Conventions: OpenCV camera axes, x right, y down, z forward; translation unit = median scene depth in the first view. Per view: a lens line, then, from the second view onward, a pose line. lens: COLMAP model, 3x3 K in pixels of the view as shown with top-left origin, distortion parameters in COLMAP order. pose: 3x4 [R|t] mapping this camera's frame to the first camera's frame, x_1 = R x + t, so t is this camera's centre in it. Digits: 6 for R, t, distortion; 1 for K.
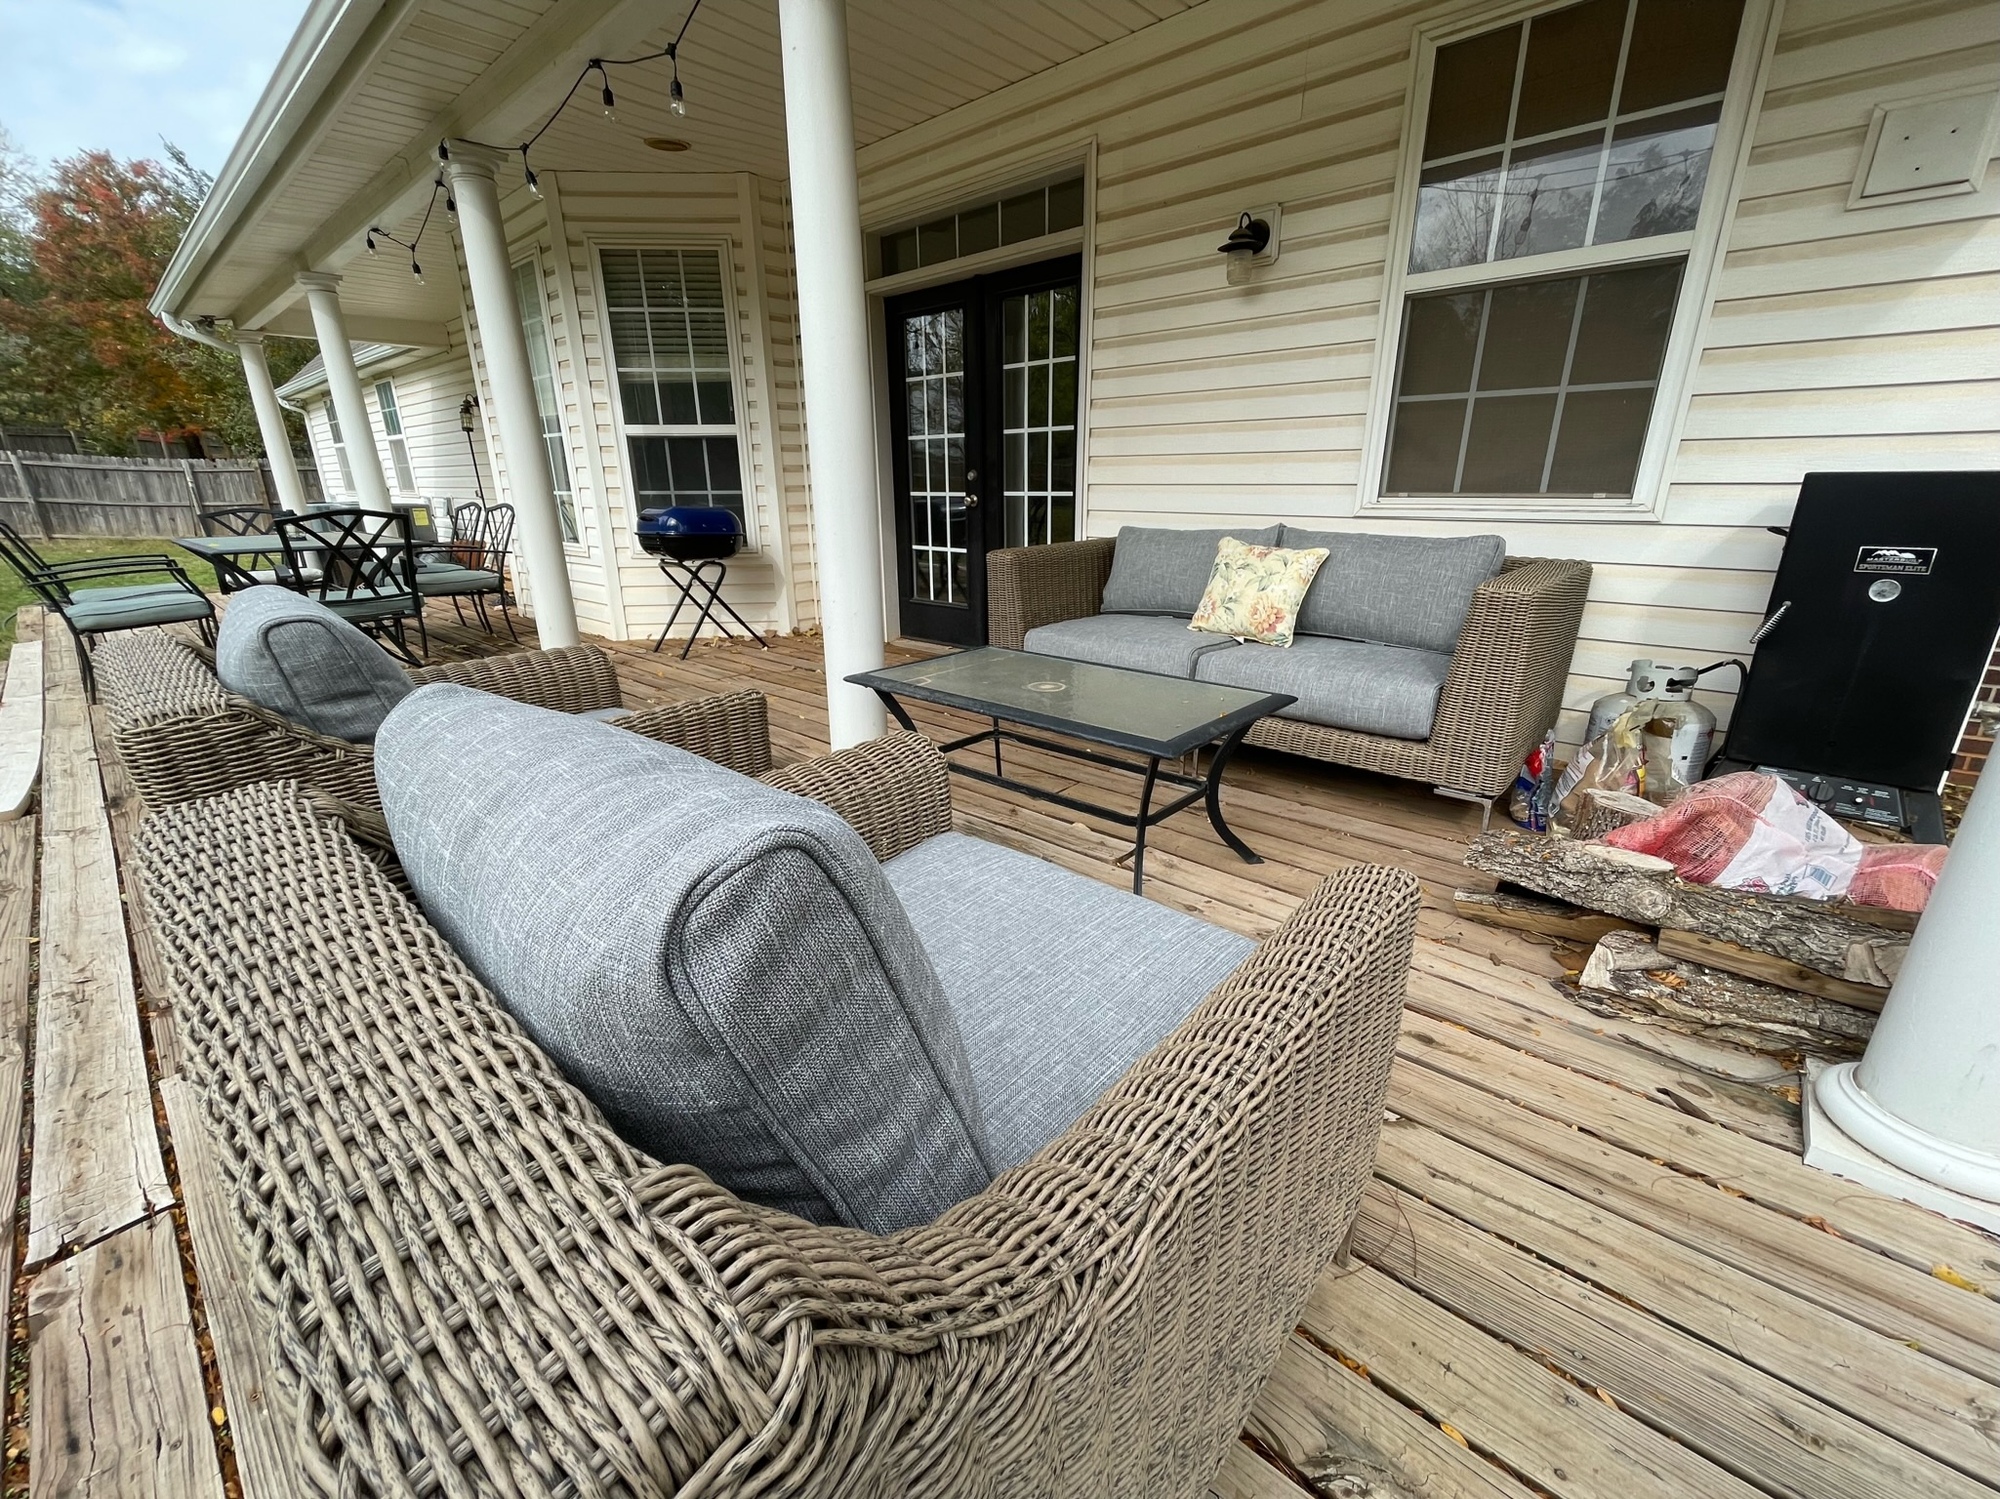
lens RADIAL K [[799.6, 0, 1008.0], [0, 799.6, 737.1], [0, 0, 1]] dist [-0.001548, -0.000162]
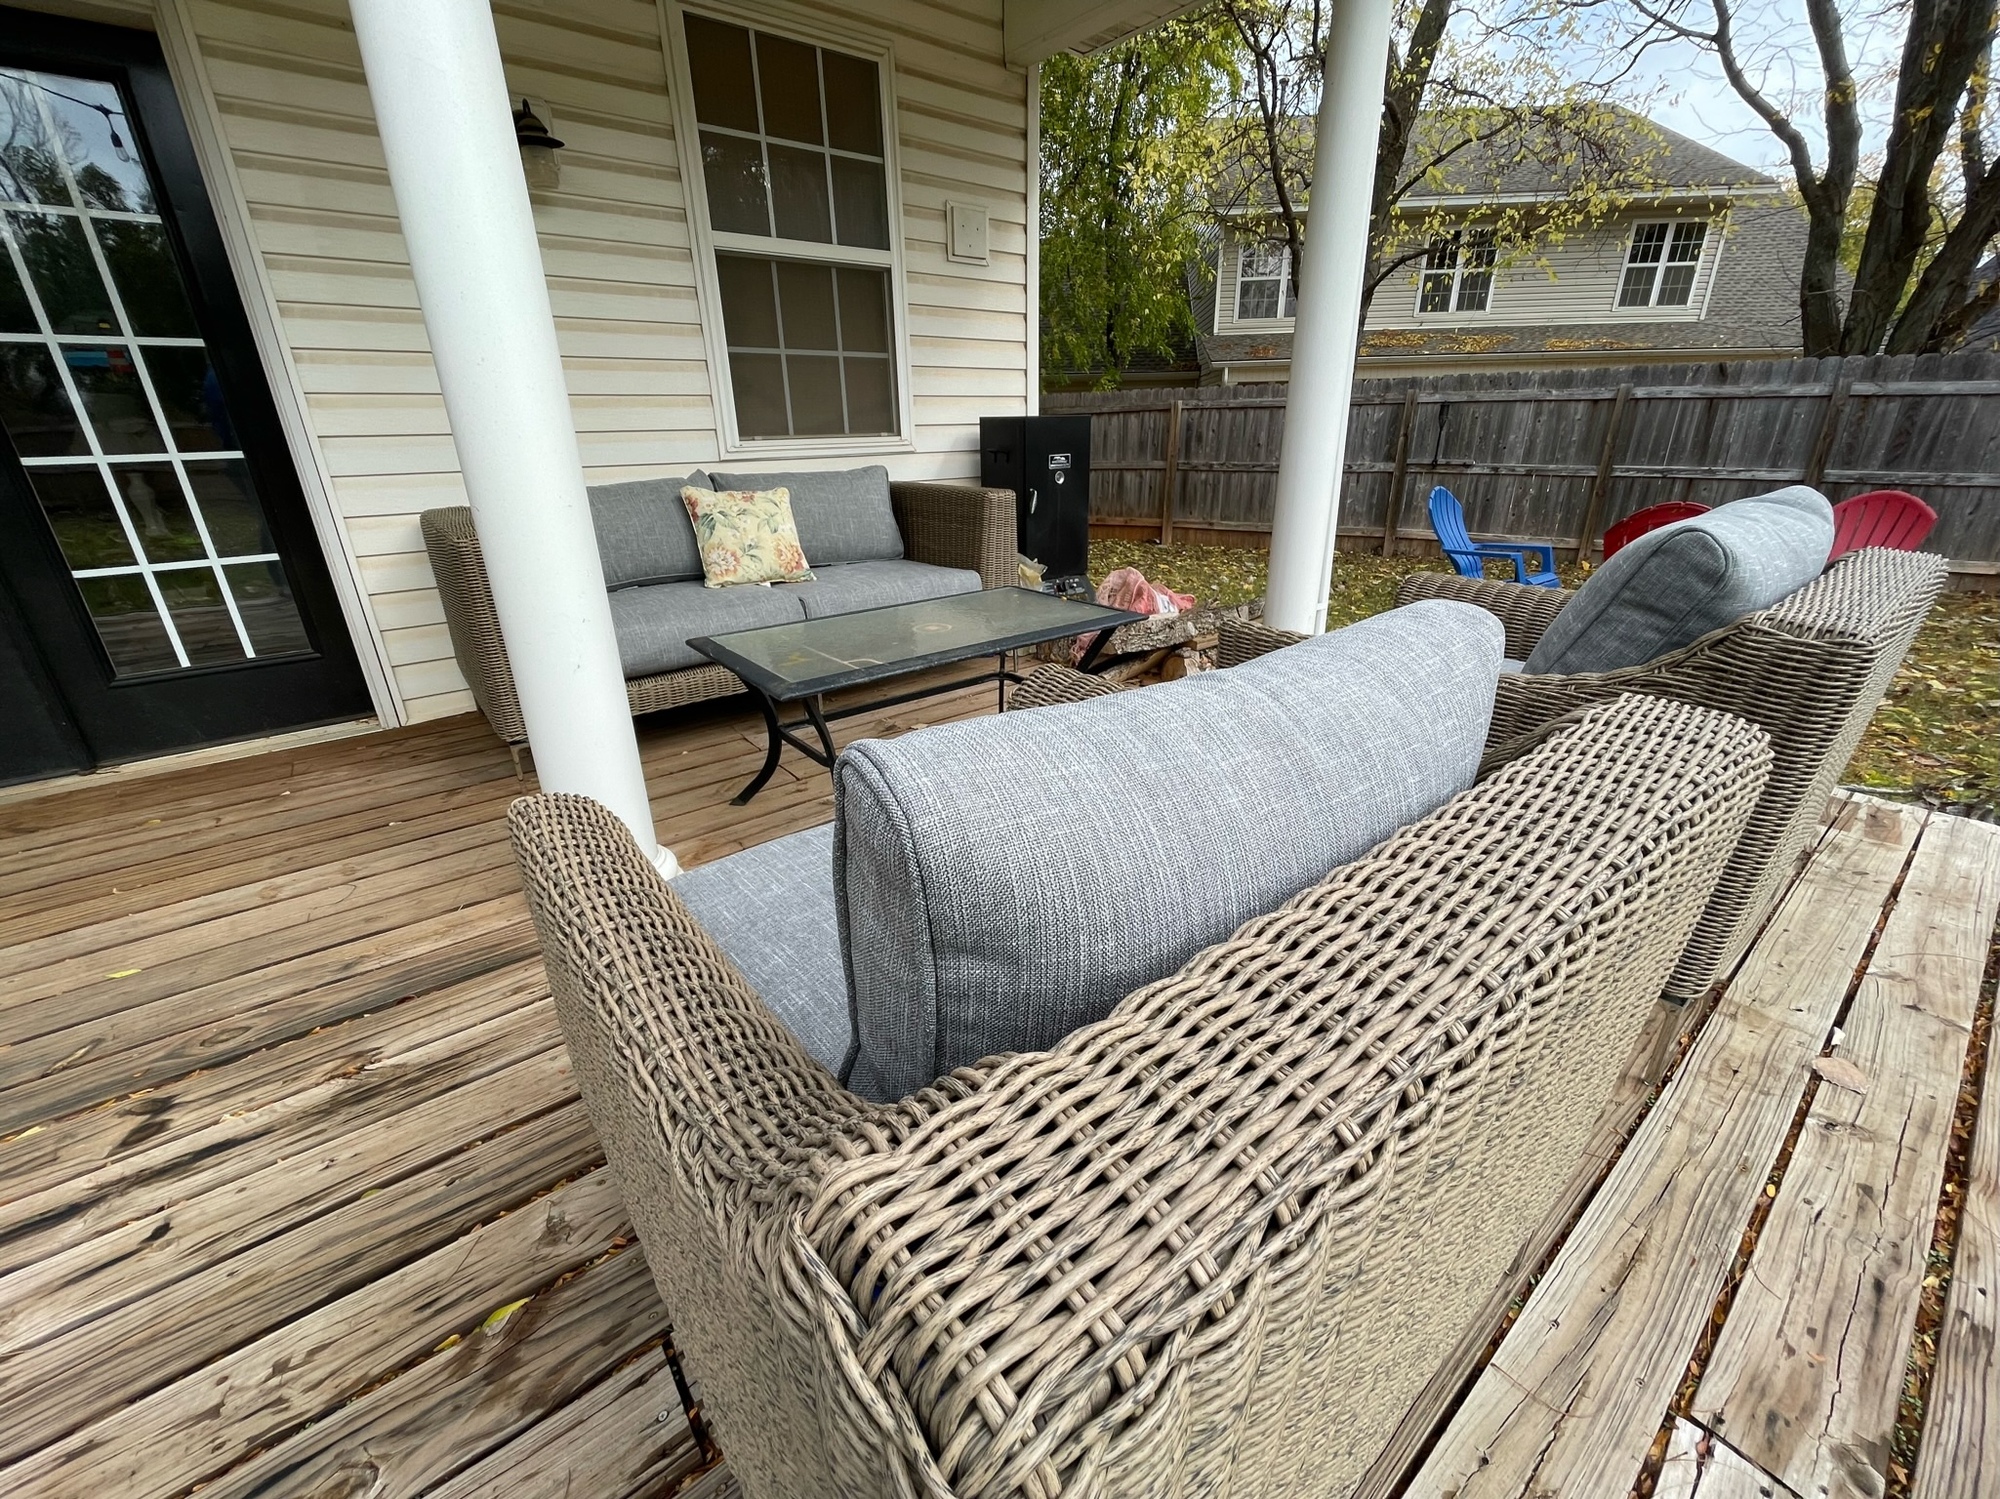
lens RADIAL K [[799.6, 0, 1006.1], [0, 799.6, 737.3], [0, 0, 1]] dist [-0.001548, -0.000162]
pose [[0.187769, -0.352632, 0.916730, -0.759053], [0.319070, 0.904611, 0.282617, -0.163693], [-0.928944, 0.239434, 0.282373, 0.577519]]
